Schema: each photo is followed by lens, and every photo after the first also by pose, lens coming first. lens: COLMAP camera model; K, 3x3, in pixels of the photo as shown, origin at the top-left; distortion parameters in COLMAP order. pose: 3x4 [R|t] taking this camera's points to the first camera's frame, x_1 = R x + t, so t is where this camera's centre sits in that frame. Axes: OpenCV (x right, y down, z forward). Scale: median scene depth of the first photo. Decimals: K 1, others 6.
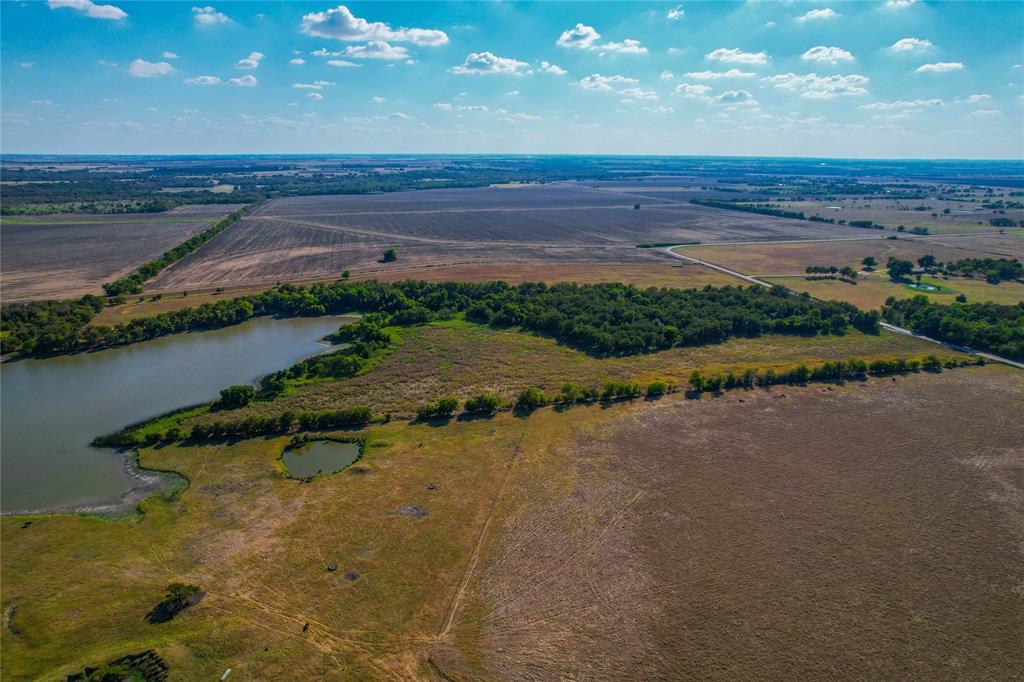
lens RADIAL K [[651.7, 0, 517.3], [0, 651.7, 337.8], [0, 0, 1]] dist [-0.070125, 0.060048]
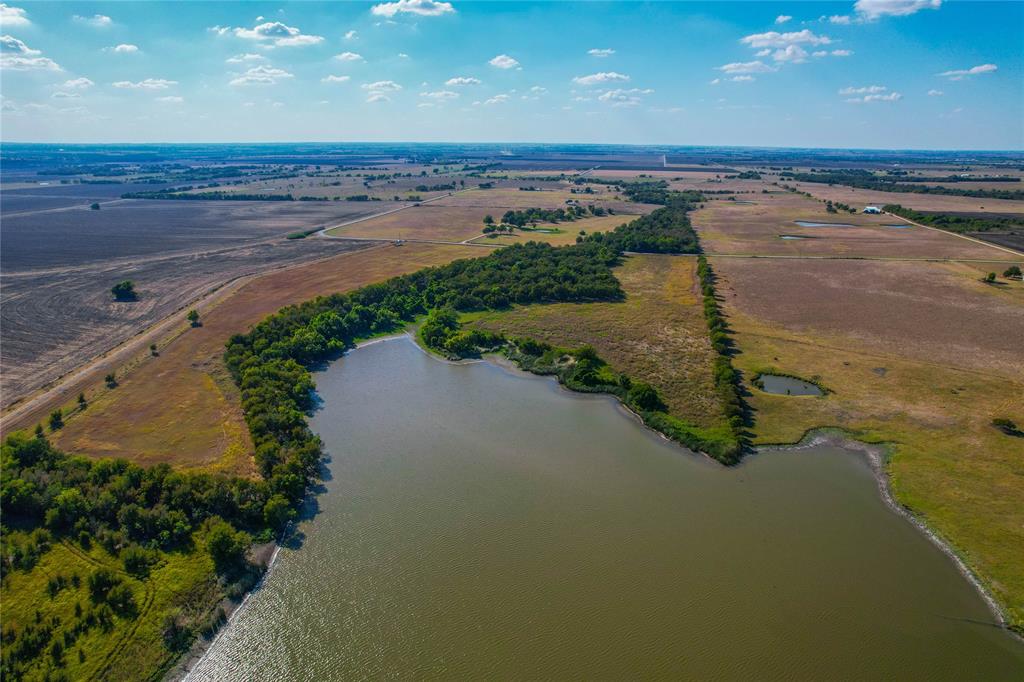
lens RADIAL K [[651.7, 0, 514.9], [0, 651.7, 339.5], [0, 0, 1]] dist [-0.070125, 0.060048]
pose [[0.468560, -0.262029, 0.843678, -0.538226], [0.240444, 0.956774, 0.163617, -0.079575], [-0.850081, 0.126193, 0.511309, 0.269869]]
